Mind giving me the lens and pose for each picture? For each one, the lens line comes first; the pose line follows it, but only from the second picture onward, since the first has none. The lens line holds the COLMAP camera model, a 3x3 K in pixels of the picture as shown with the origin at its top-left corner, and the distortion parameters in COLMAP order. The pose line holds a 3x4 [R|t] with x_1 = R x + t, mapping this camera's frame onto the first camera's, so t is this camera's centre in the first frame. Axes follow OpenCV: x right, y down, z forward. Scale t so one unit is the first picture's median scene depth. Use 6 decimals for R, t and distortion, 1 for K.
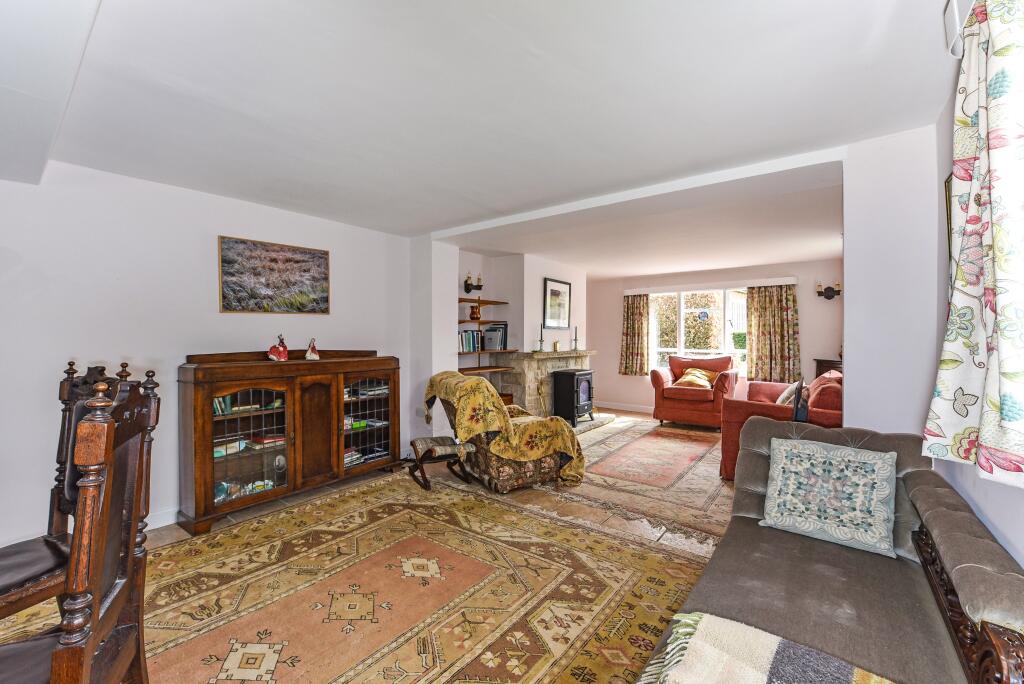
lens RADIAL K [[419.6, 0, 507.9], [0, 419.6, 337.1], [0, 0, 1]] dist [-0.020855, -0.000200]
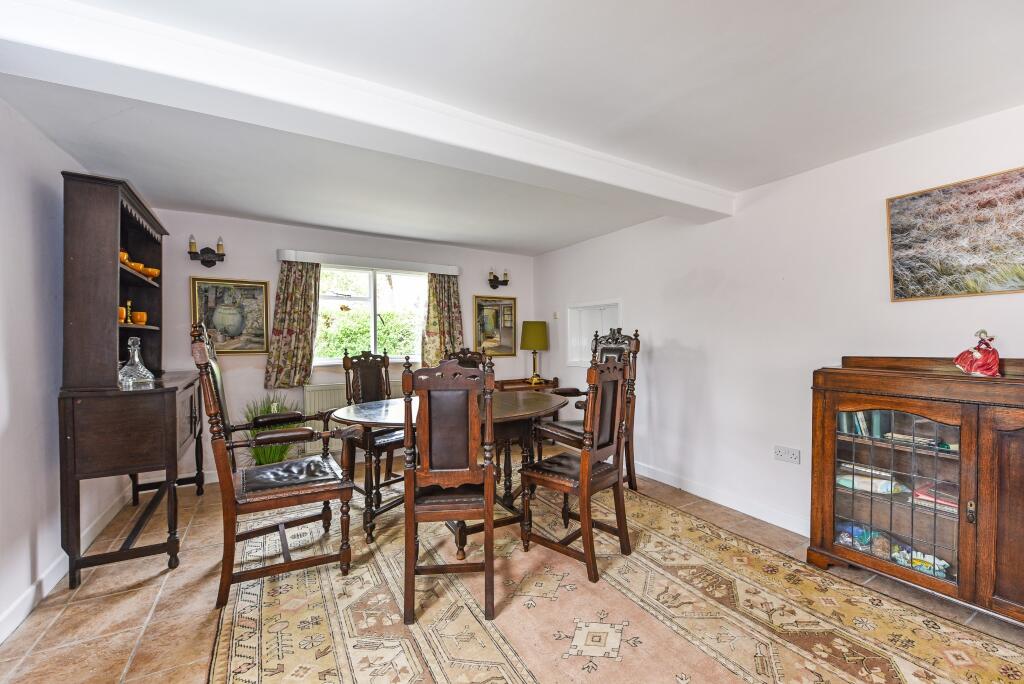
lens RADIAL K [[419.6, 0, 506.0], [0, 419.6, 341.6], [0, 0, 1]] dist [-0.020855, -0.000200]
pose [[-0.365618, 0.012759, -0.930678, 0.242365], [0.001142, 0.999911, 0.013260, 0.001113], [0.930764, 0.003785, -0.365600, 0.626266]]
